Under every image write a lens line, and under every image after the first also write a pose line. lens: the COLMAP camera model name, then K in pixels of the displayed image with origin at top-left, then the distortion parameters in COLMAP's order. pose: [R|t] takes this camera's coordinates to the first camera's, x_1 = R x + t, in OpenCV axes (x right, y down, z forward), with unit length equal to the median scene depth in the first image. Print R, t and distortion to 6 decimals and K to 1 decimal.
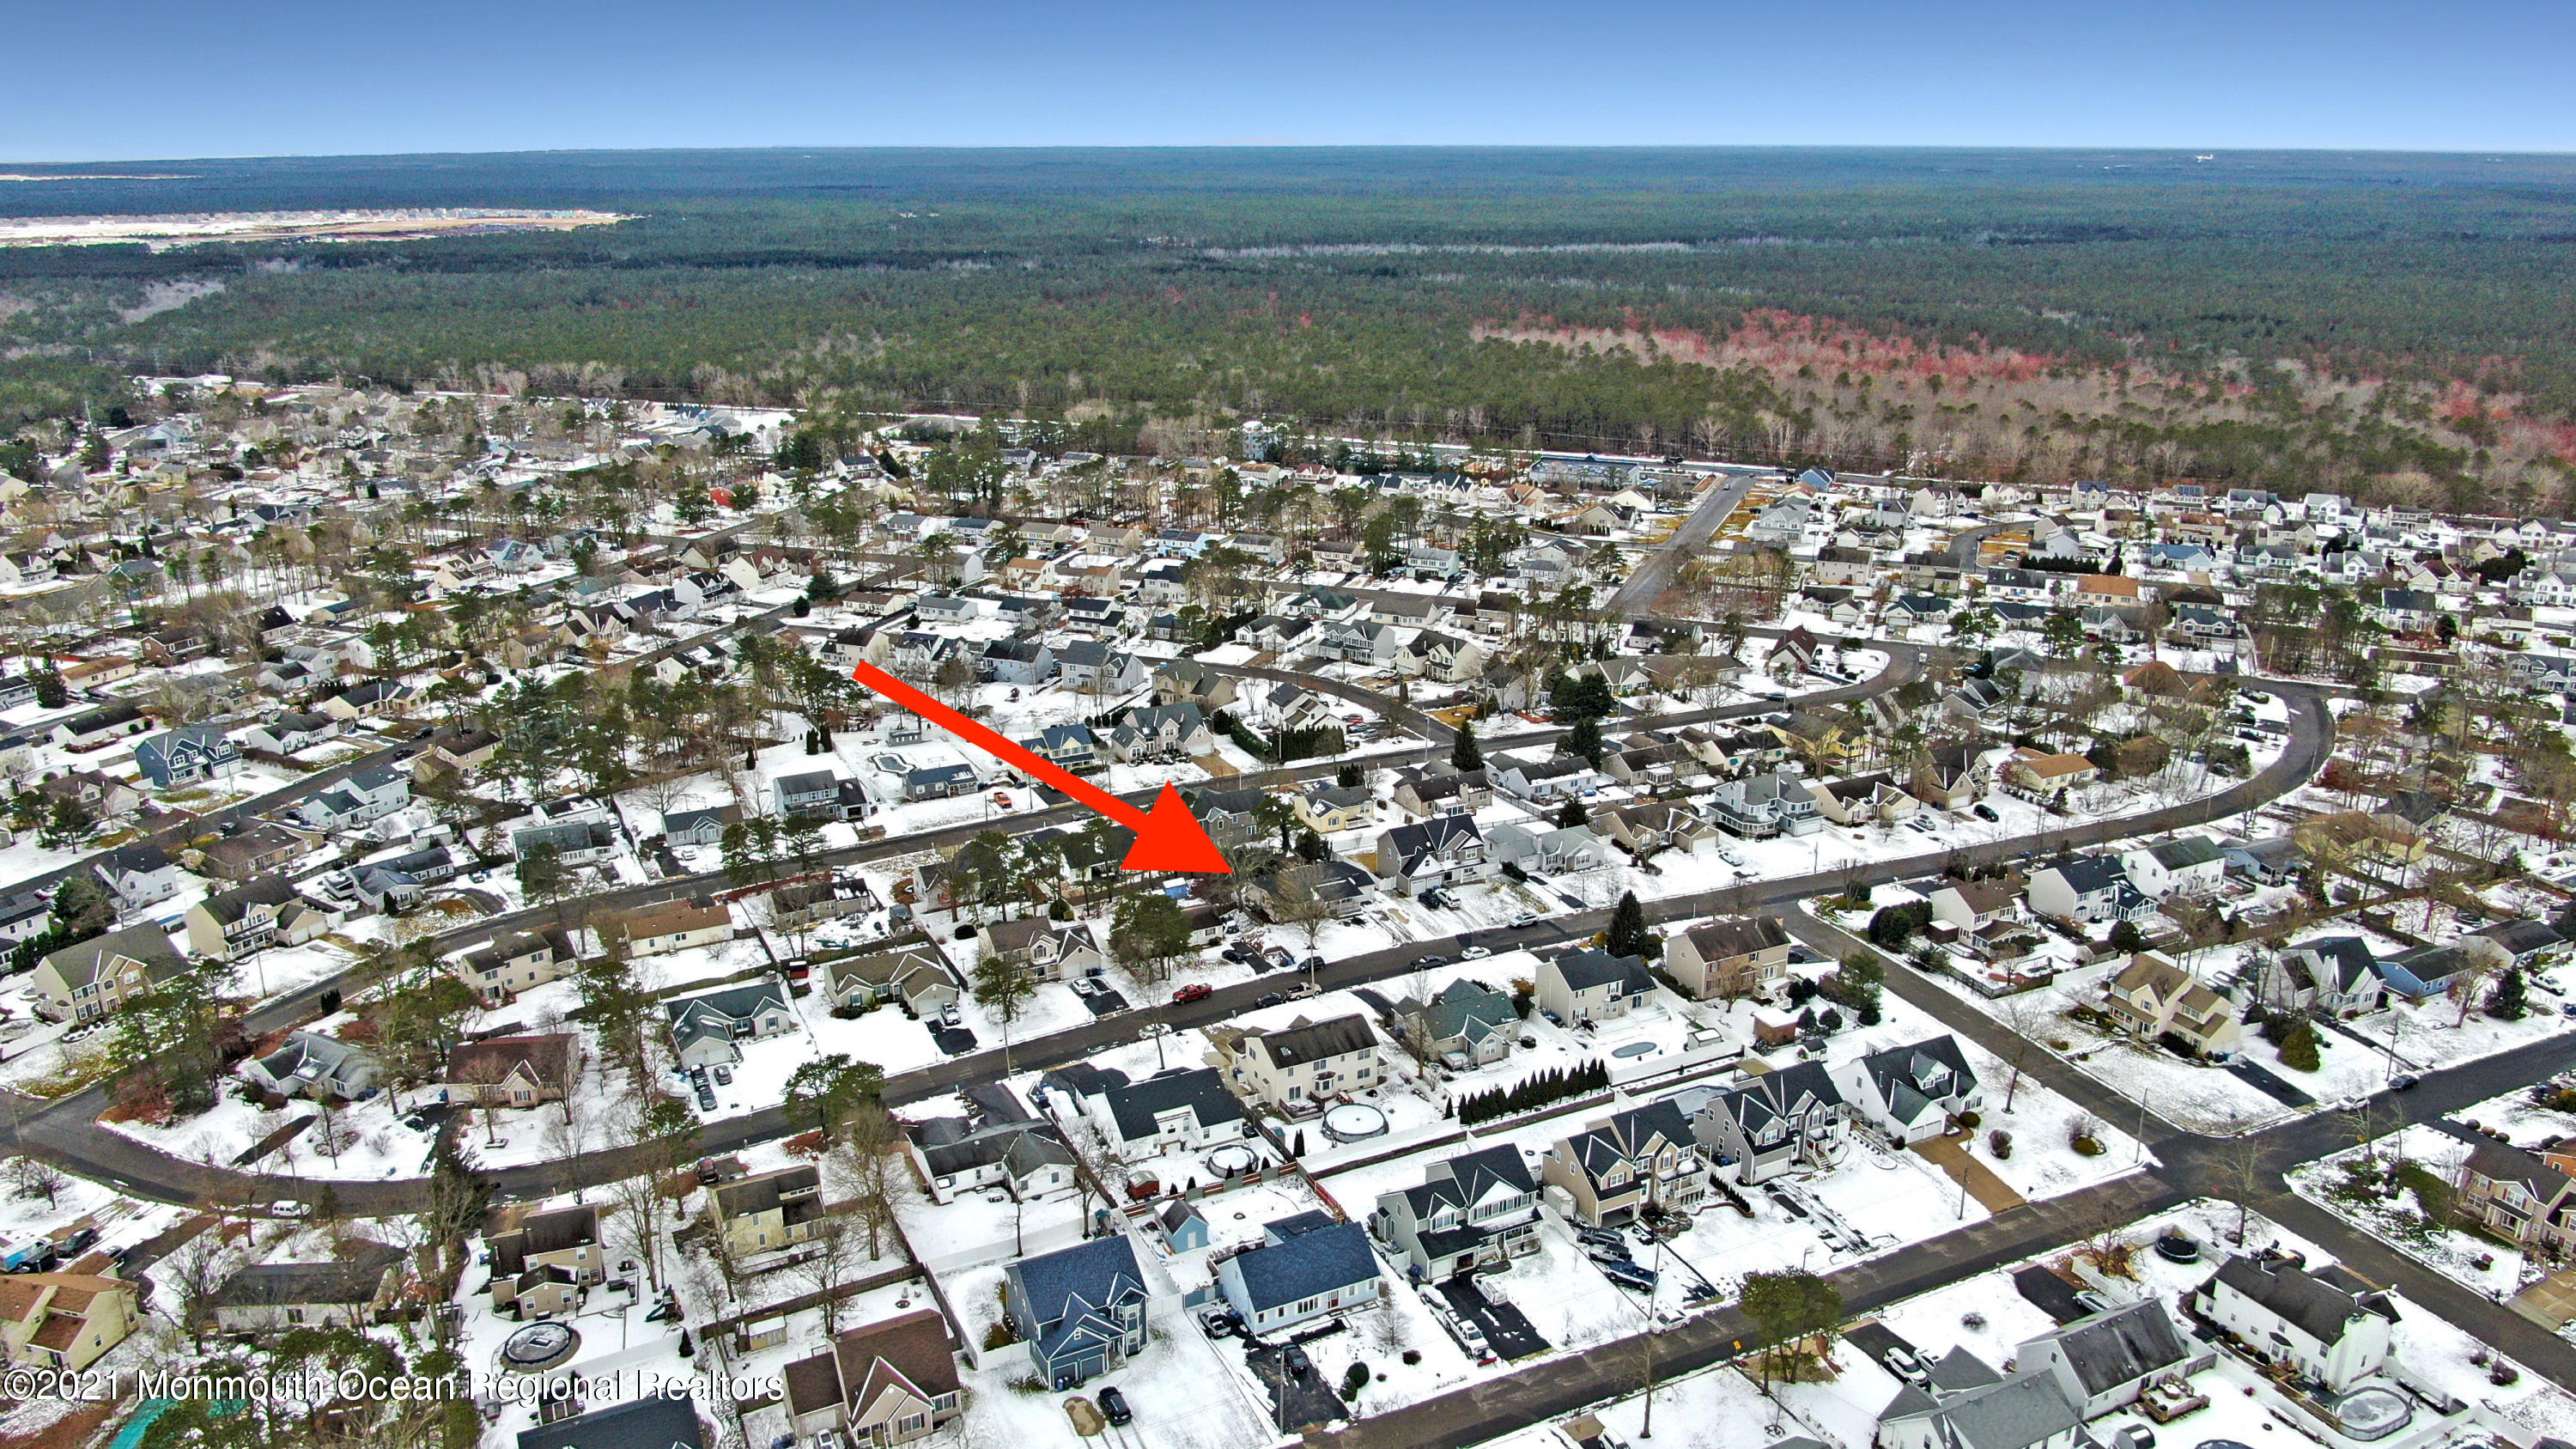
lens RADIAL K [[1846.9, 0, 1278.3], [0, 1846.9, 731.6], [0, 0, 1]] dist [-0.026793, 0.012927]
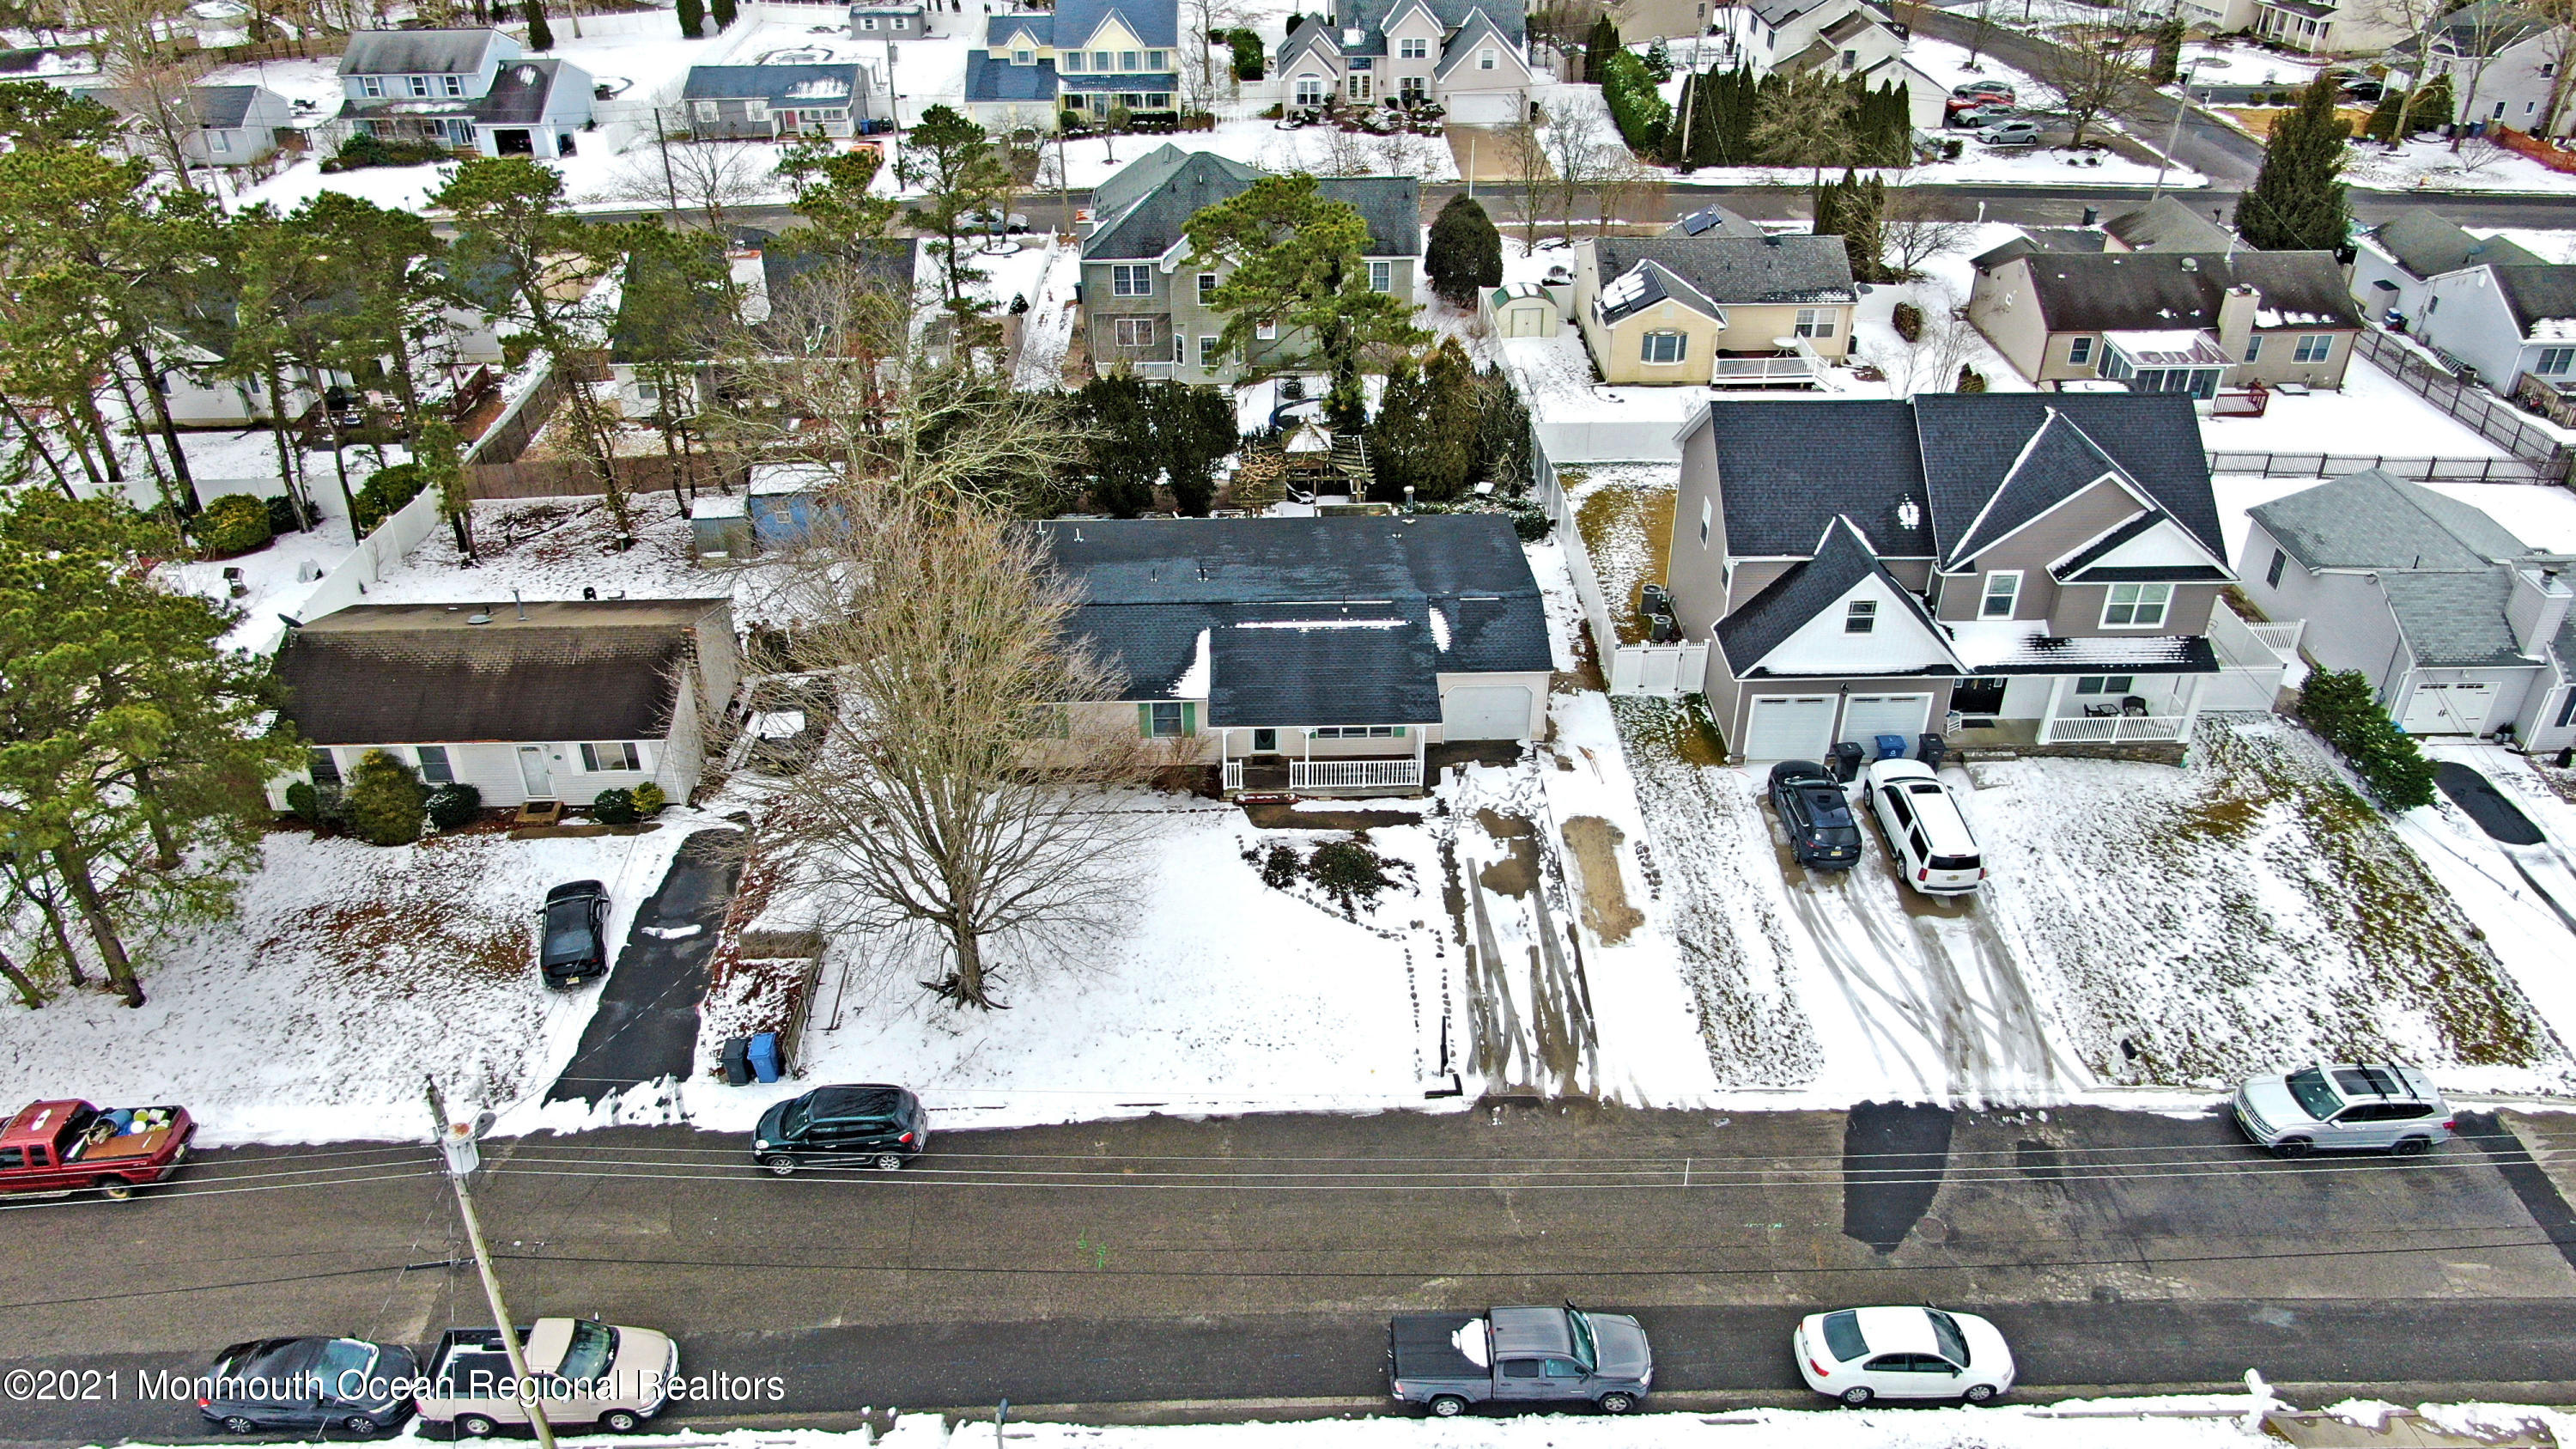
lens RADIAL K [[1846.9, 0, 1287.8], [0, 1846.9, 726.5], [0, 0, 1]] dist [-0.026793, 0.012927]
pose [[0.906261, 0.226217, -0.357095, 0.086969], [-0.128249, 0.952081, 0.277657, 0.033551], [0.402794, -0.205833, 0.891846, 0.723300]]
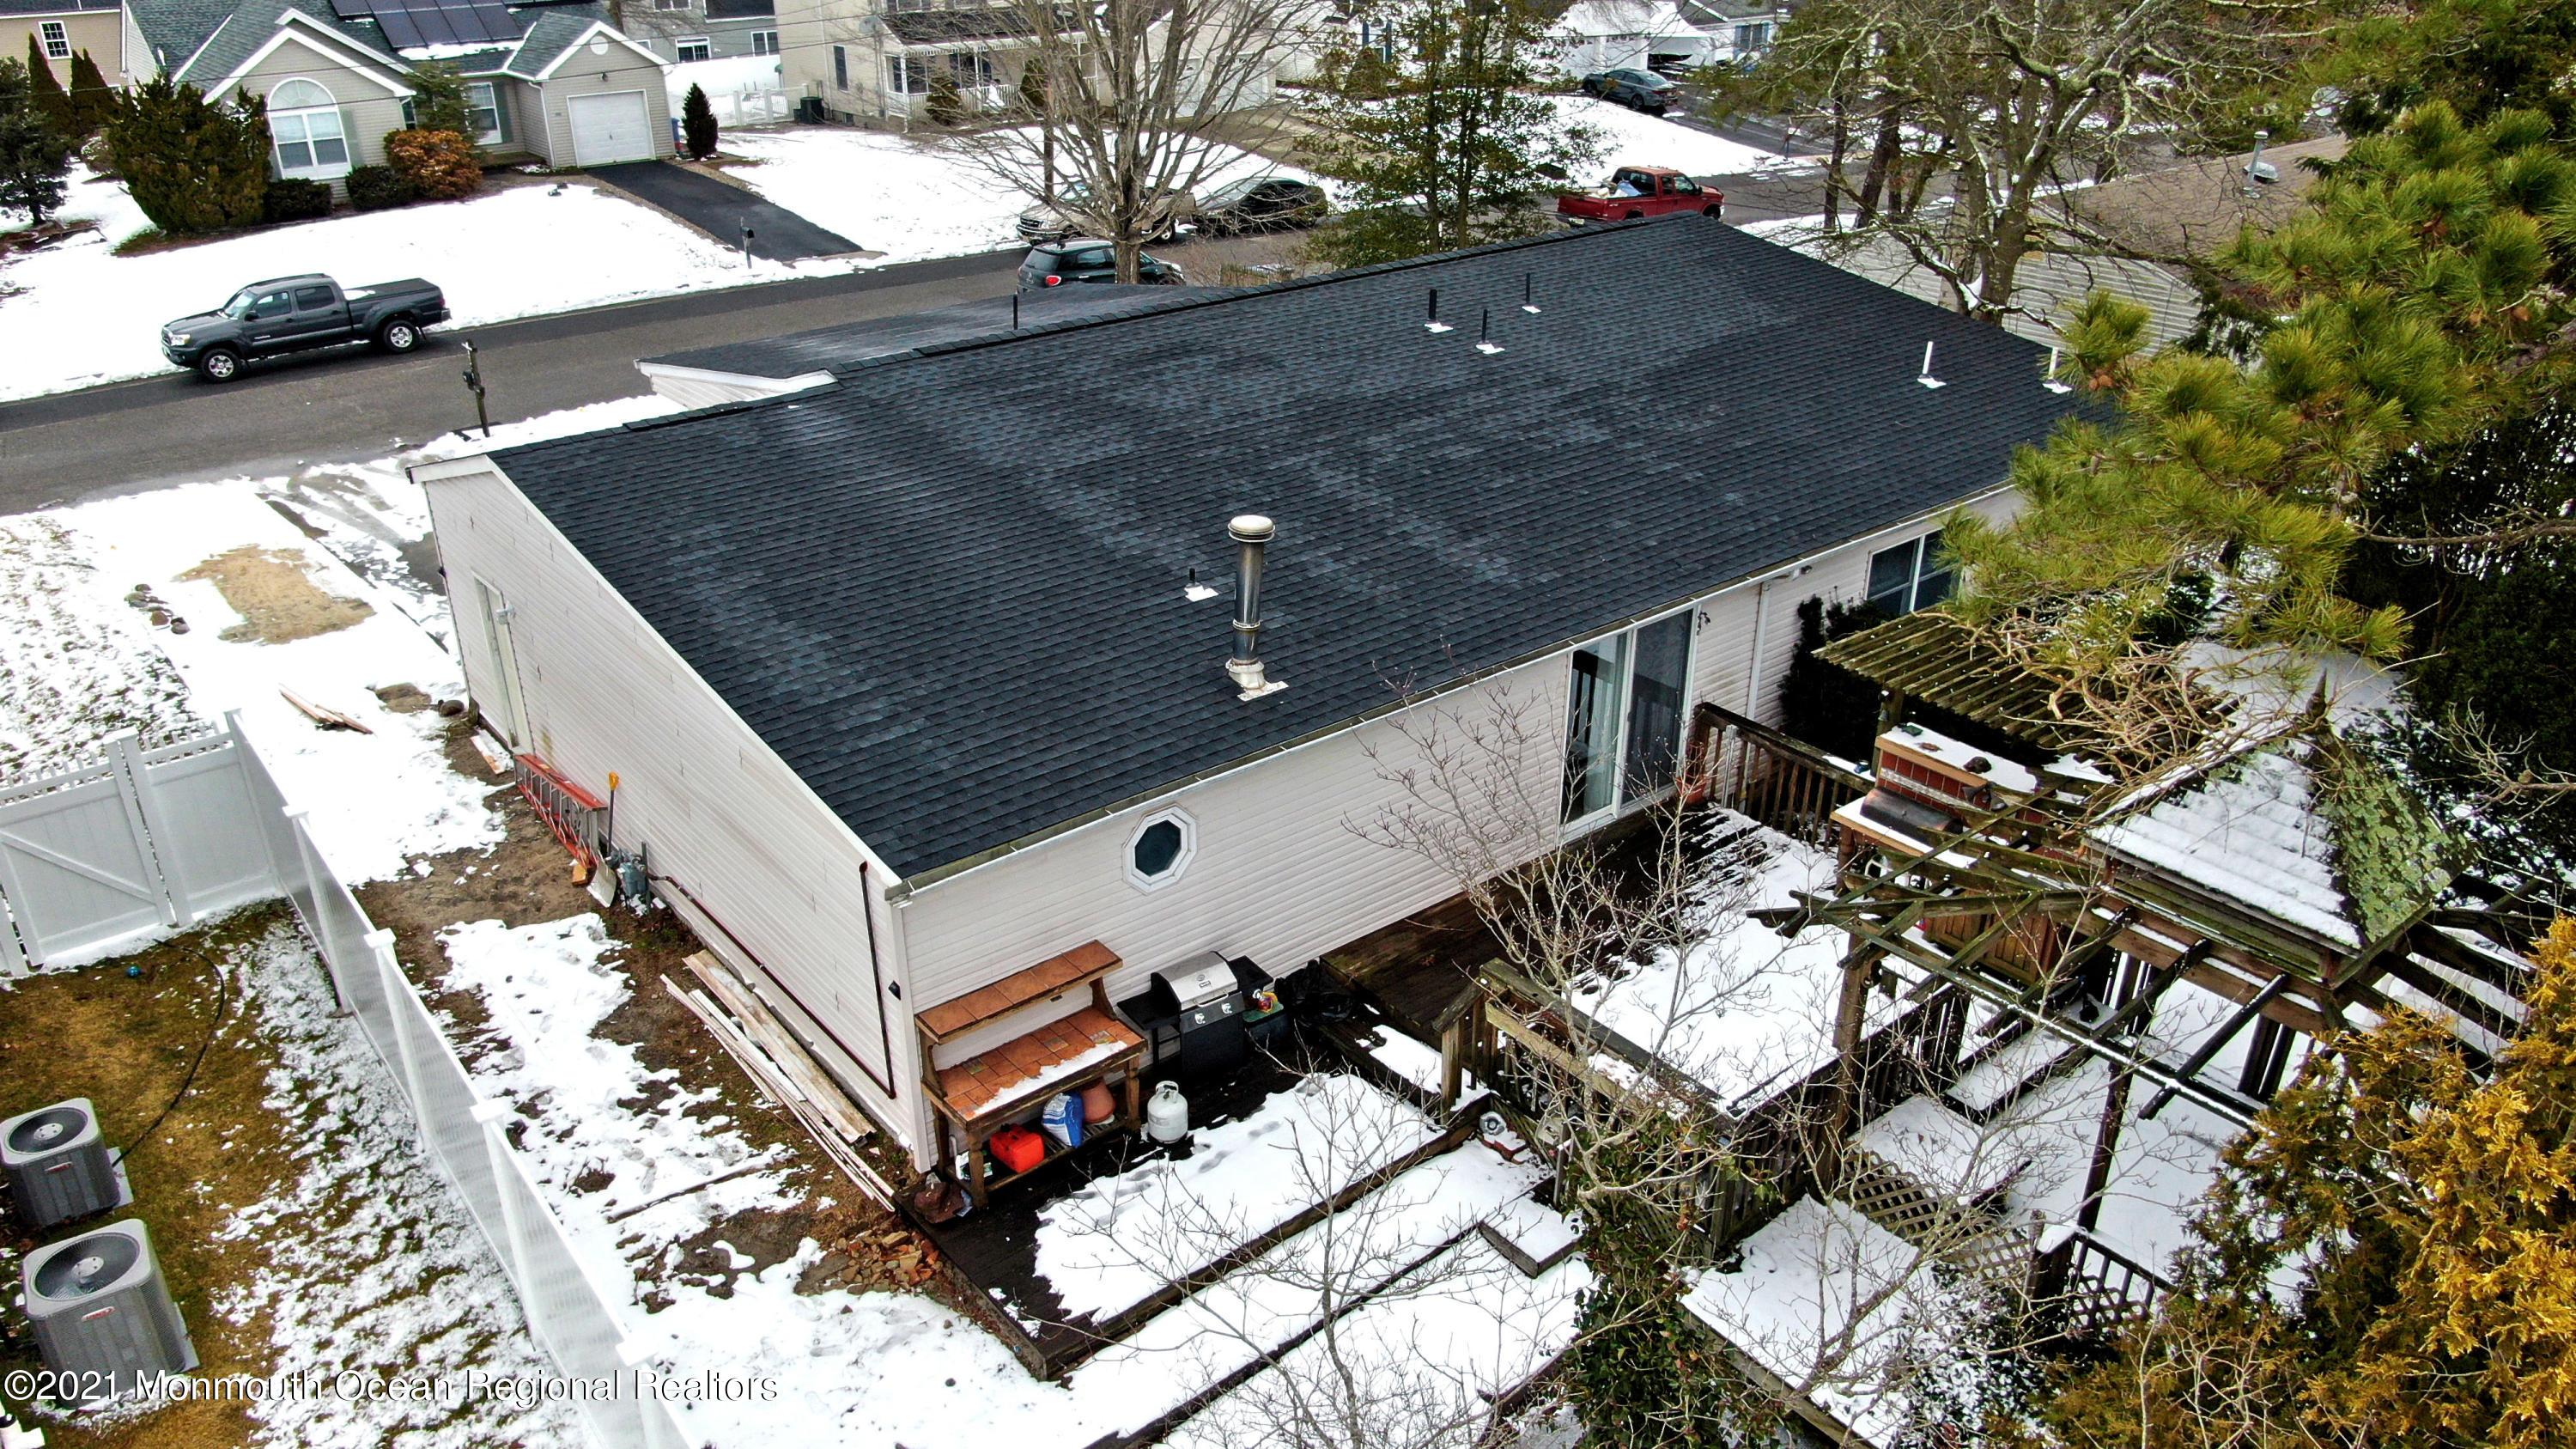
lens RADIAL K [[1846.9, 0, 1294.3], [0, 1846.9, 728.4], [0, 0, 1]] dist [-0.026793, 0.012927]
pose [[-0.974594, 0.100539, -0.200144, 0.031160], [-0.066776, 0.722526, 0.688111, 0.035636], [0.213791, 0.683994, -0.697456, 0.942312]]
